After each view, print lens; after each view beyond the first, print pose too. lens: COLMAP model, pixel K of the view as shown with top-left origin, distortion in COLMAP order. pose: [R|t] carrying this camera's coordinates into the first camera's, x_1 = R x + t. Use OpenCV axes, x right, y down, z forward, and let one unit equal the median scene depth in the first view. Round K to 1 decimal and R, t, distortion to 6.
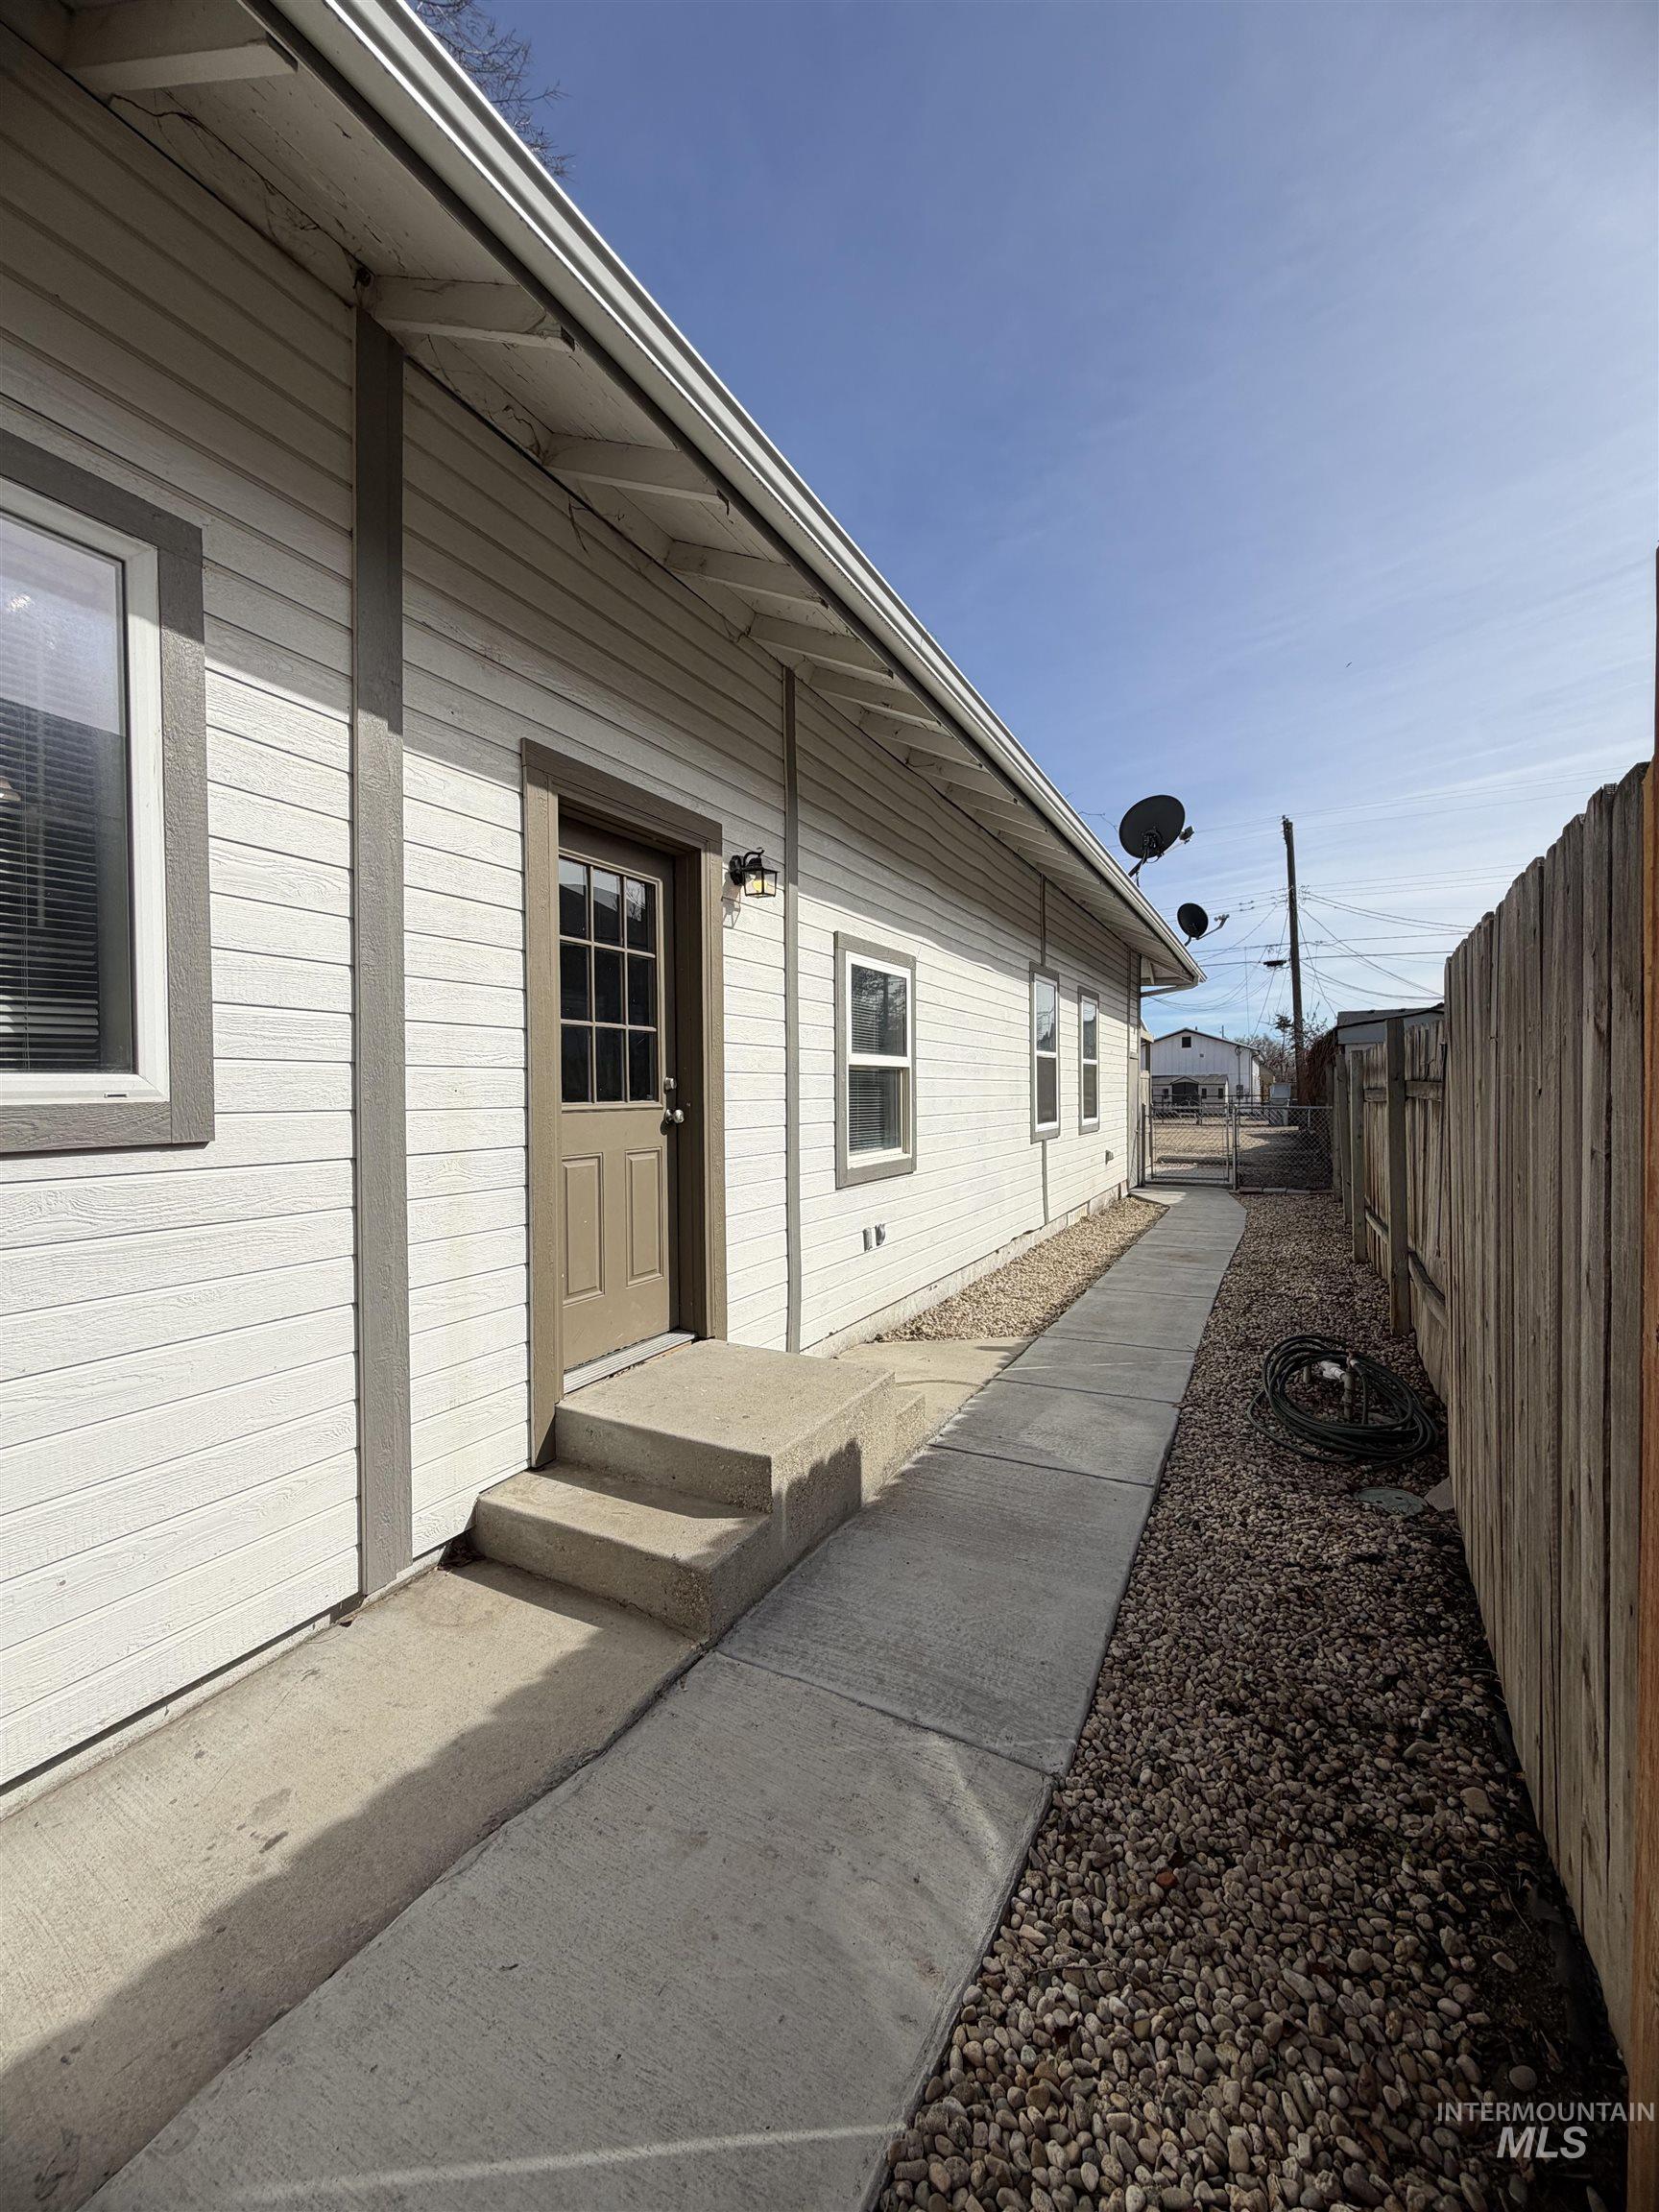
lens RADIAL K [[880.5, 0, 828.1], [0, 880.5, 1098.4], [0, 0, 1]] dist [-0.001936, 0.000683]
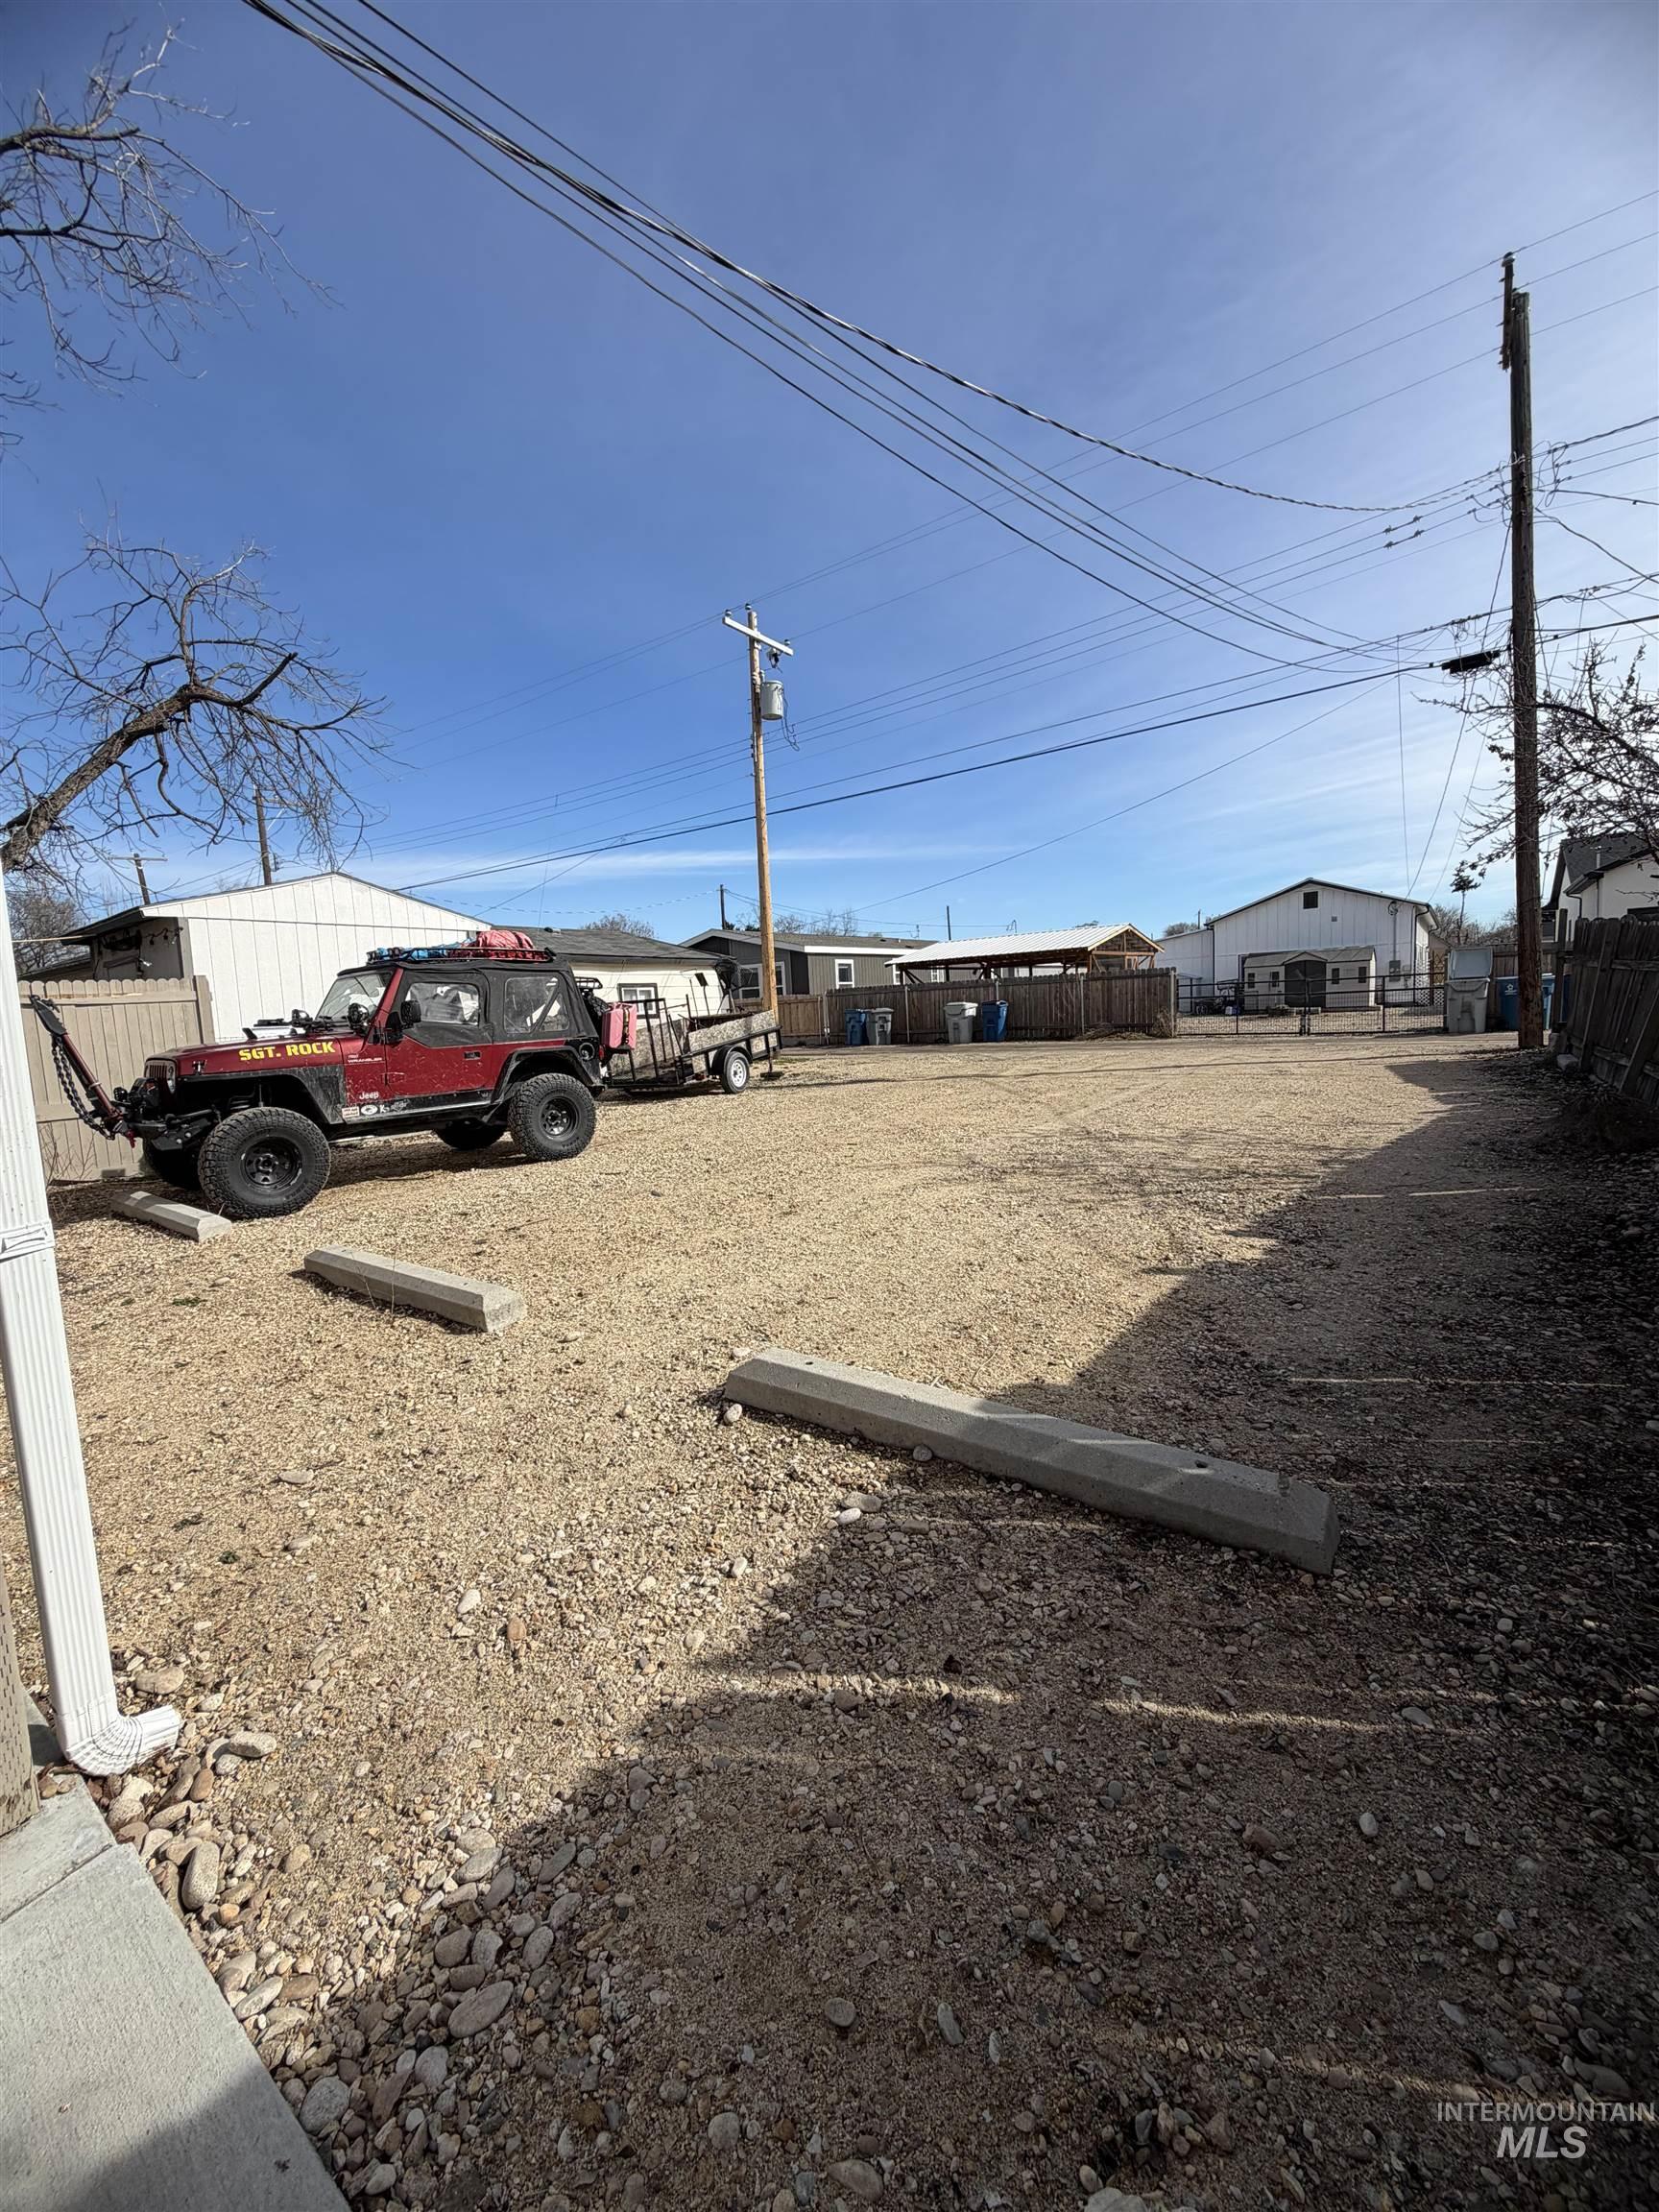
lens RADIAL K [[880.5, 0, 825.3], [0, 880.5, 1098.3], [0, 0, 1]] dist [-0.001936, 0.000683]
pose [[0.988919, -0.029115, -0.145571, 0.251645], [0.044566, 0.993575, 0.104033, -0.000291], [0.141607, -0.109368, 0.983863, 0.507787]]
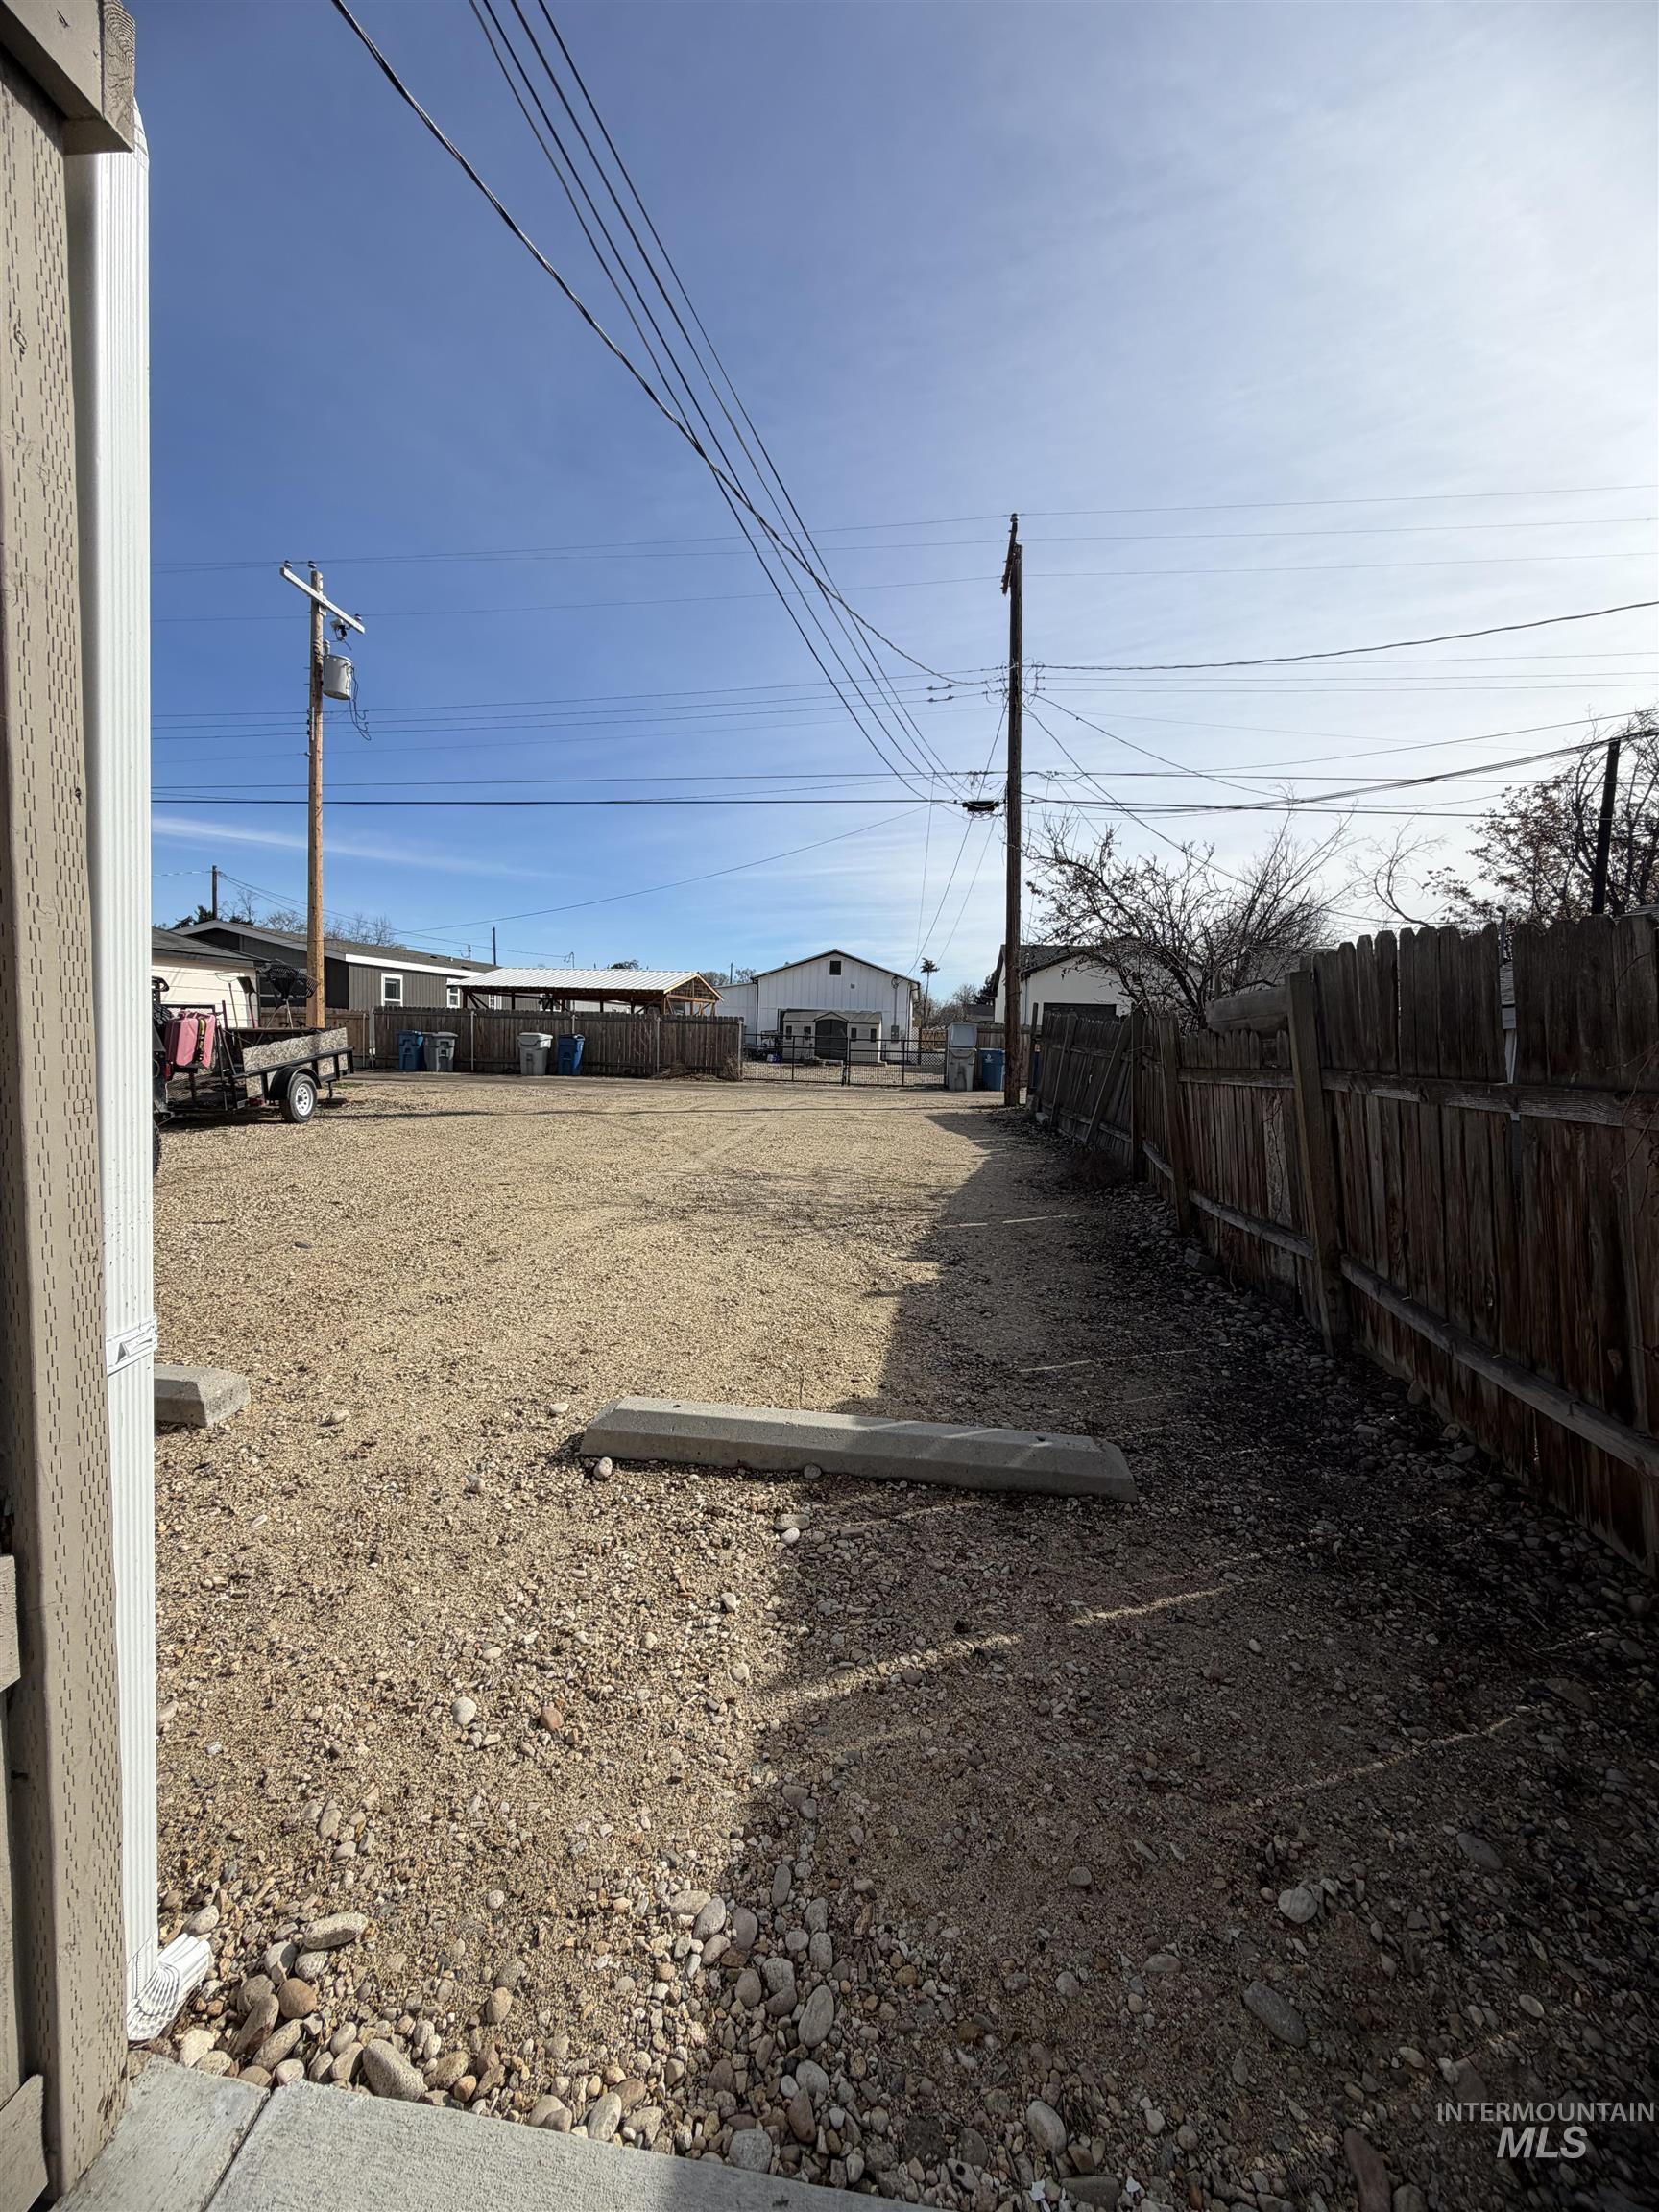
lens RADIAL K [[880.5, 0, 826.6], [0, 880.5, 1097.9], [0, 0, 1]] dist [-0.001936, 0.000683]
pose [[0.930139, 0.009538, 0.367083, 0.213793], [-0.037086, 0.996991, 0.068066, -0.003519], [-0.365329, -0.076924, 0.927695, 0.503695]]
